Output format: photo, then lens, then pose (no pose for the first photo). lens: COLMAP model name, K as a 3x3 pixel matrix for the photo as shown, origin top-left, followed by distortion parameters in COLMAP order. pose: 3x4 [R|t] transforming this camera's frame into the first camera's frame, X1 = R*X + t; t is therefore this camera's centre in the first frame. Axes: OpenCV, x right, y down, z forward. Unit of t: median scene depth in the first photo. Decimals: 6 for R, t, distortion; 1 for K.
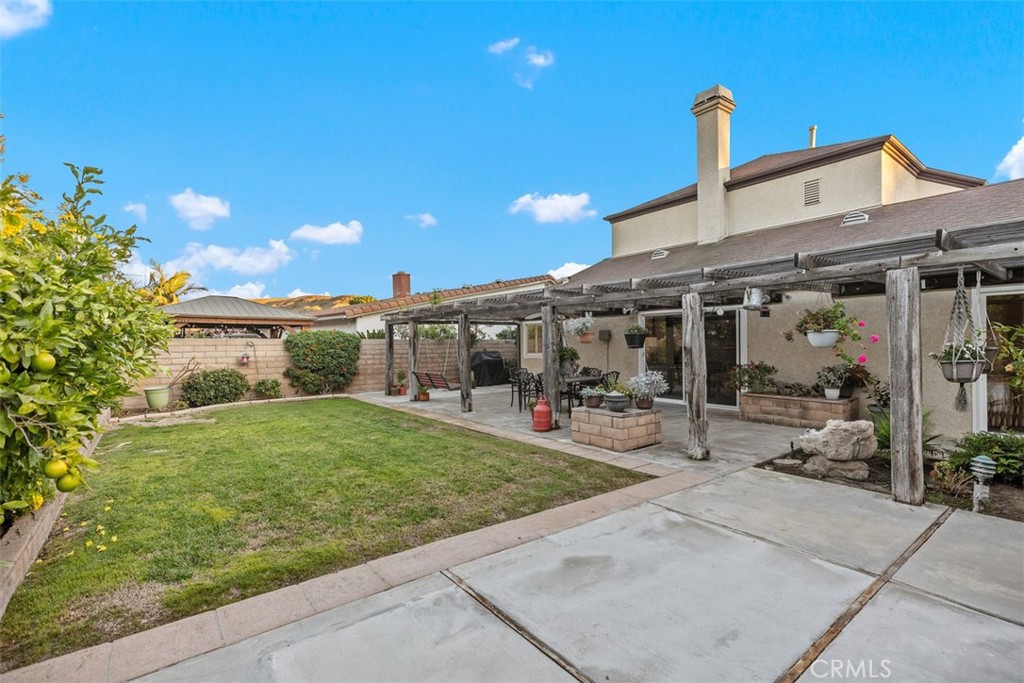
lens RADIAL K [[458.7, 0, 510.8], [0, 458.7, 341.1], [0, 0, 1]] dist [0.003787, 0.000392]
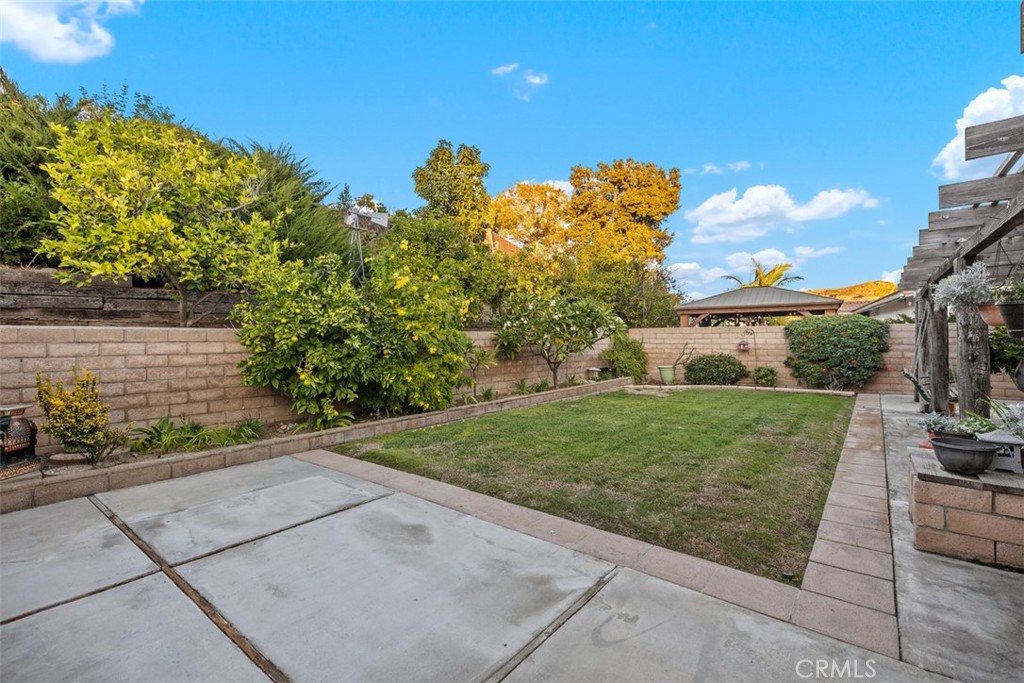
lens RADIAL K [[458.7, 0, 513.0], [0, 458.7, 337.7], [0, 0, 1]] dist [0.003787, 0.000392]
pose [[0.239458, 0.006029, -0.970888, 0.926489], [0.013669, 0.999861, 0.009580, 0.008726], [0.970811, -0.015565, 0.239342, 0.706182]]
